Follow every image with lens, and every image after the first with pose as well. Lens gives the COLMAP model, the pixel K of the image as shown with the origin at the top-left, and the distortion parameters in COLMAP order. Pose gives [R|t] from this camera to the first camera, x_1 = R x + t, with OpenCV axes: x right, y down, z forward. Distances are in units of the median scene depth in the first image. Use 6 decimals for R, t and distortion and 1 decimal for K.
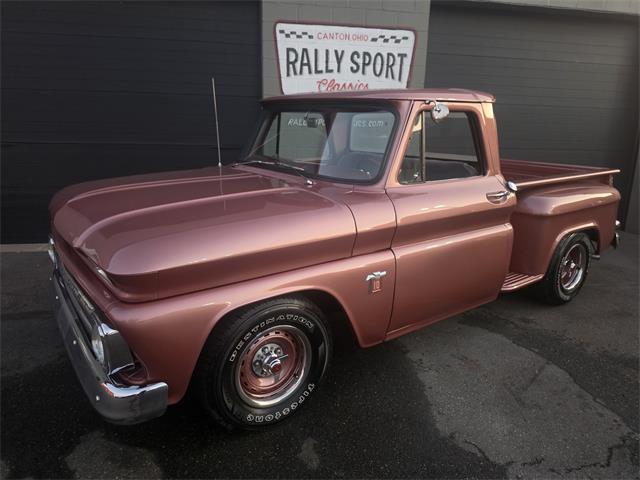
lens RADIAL K [[463.3, 0, 316.9], [0, 463.3, 241.2], [0, 0, 1]] dist [0.037307, -0.052373]
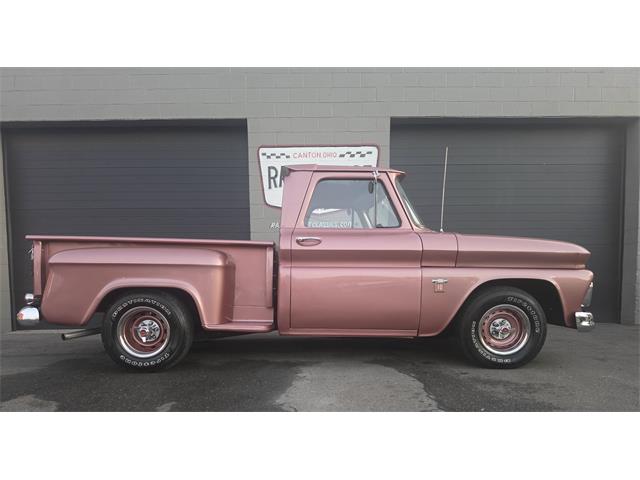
lens RADIAL K [[460.8, 0, 308.6], [0, 460.8, 301.9], [0, 0, 1]] dist [0.045787, -0.061534]
pose [[0.984218, -0.016794, -0.176160, 0.244019], [-0.010935, 0.987812, -0.155268, 0.122474], [0.176621, 0.154744, 0.972039, -0.108292]]
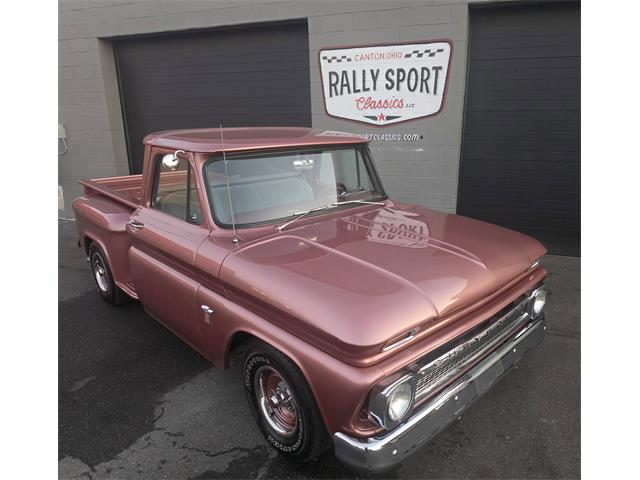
lens RADIAL K [[460.8, 0, 352.1], [0, 460.8, 249.9], [0, 0, 1]] dist [0.045787, -0.061534]
pose [[0.856174, 0.118837, -0.502836, 0.588842], [-0.091744, 0.992692, 0.078394, -0.077961], [0.508478, -0.020986, 0.860819, 0.049865]]
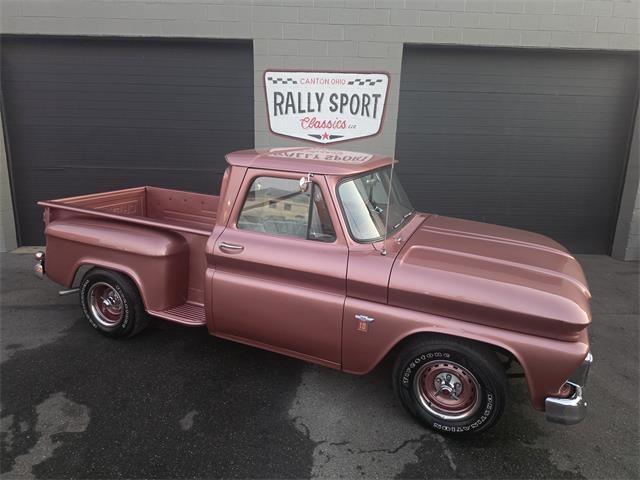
lens RADIAL K [[460.8, 0, 309.2], [0, 460.8, 238.7], [0, 0, 1]] dist [0.045787, -0.061534]
pose [[0.986393, 0.042173, -0.158903, 0.221991], [-0.041133, 0.999105, 0.009828, -0.056341], [0.159175, -0.003158, 0.987245, -0.147795]]
